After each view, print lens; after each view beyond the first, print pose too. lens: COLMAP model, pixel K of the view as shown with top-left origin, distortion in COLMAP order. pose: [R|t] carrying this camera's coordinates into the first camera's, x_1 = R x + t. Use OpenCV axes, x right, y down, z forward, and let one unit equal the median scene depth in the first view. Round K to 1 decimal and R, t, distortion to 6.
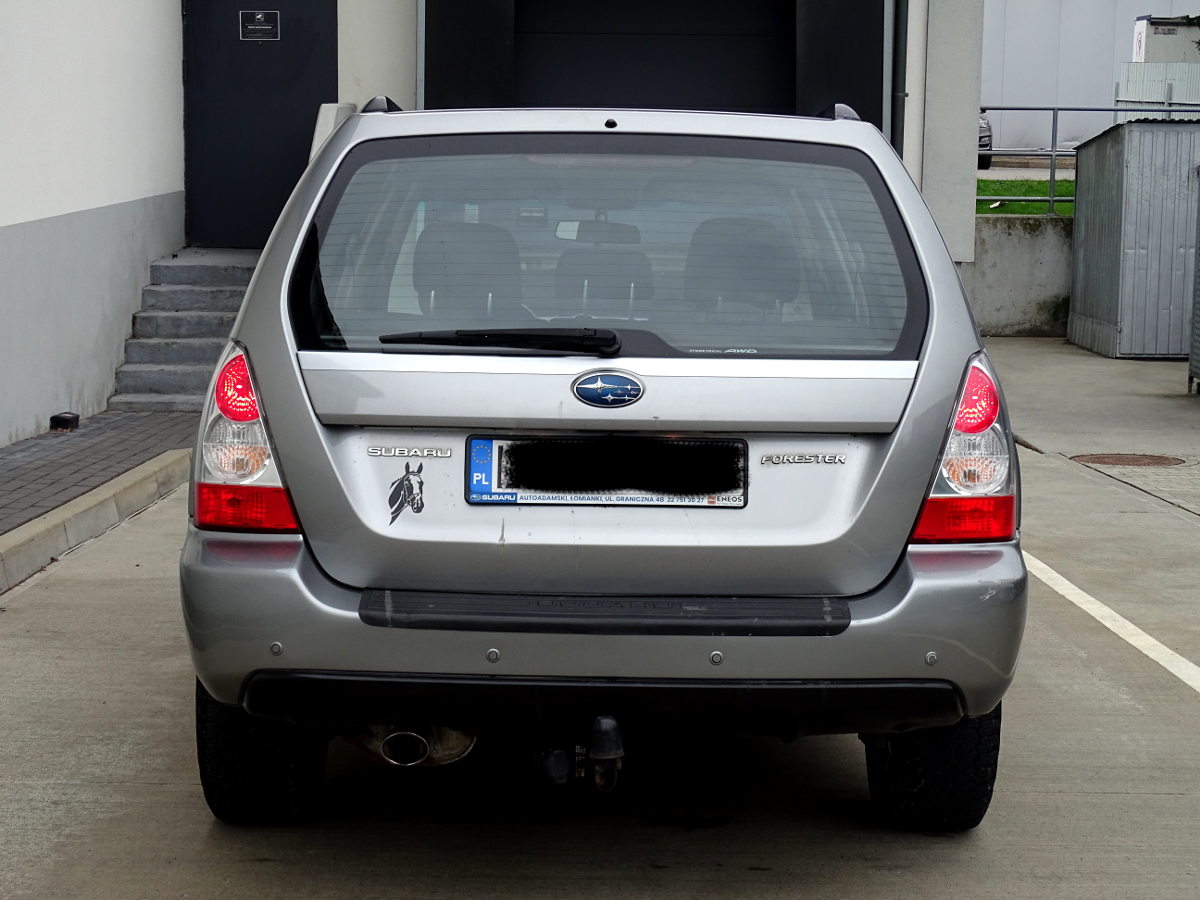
lens RADIAL K [[2256.3, 0, 600.0], [0, 2256.3, 450.0], [0, 0, 1]] dist [0.011095, 0.085822]
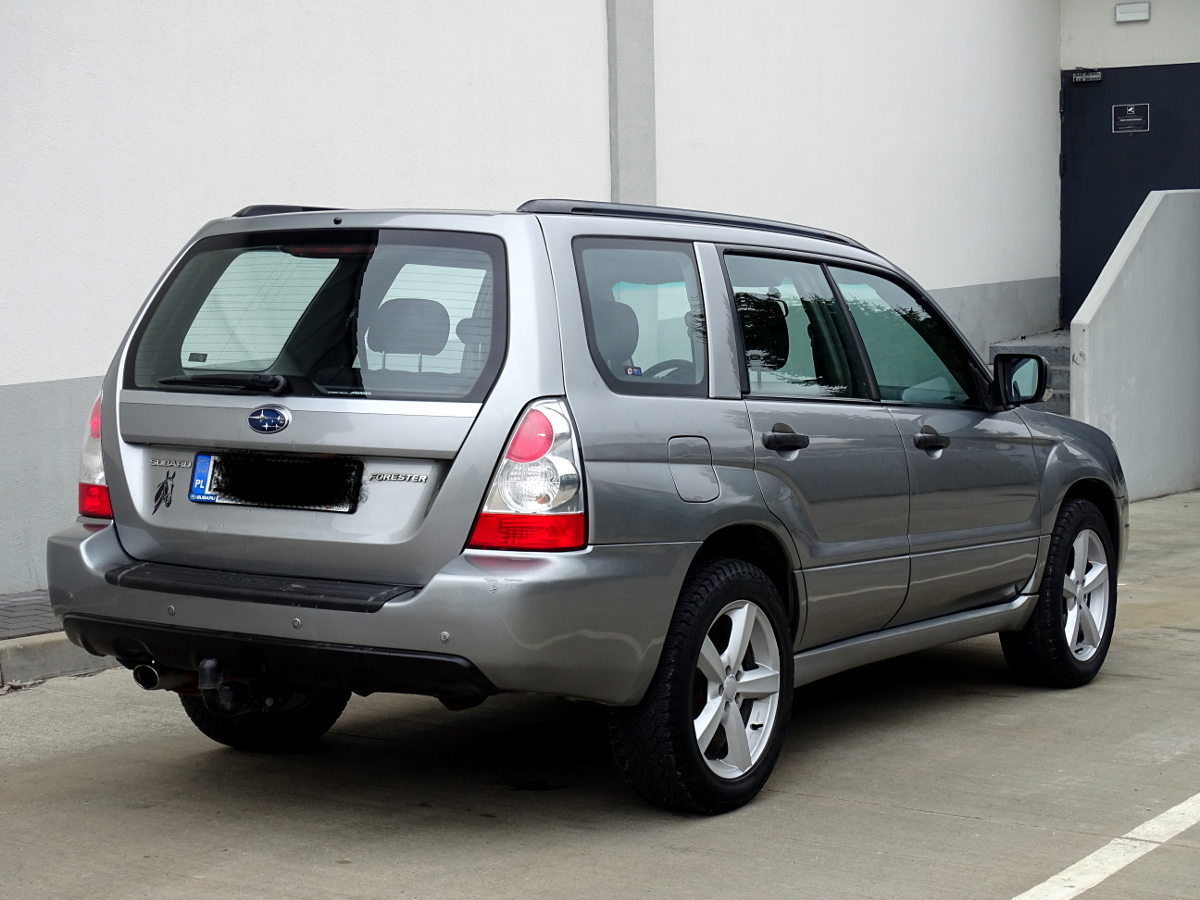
lens RADIAL K [[2256.3, 0, 600.0], [0, 2256.3, 450.0], [0, 0, 1]] dist [0.011095, 0.085822]
pose [[0.846244, 0.027100, -0.532106, 0.872932], [-0.048047, 0.998518, -0.025558, 0.015563], [0.530625, 0.047195, 0.846292, -0.026478]]
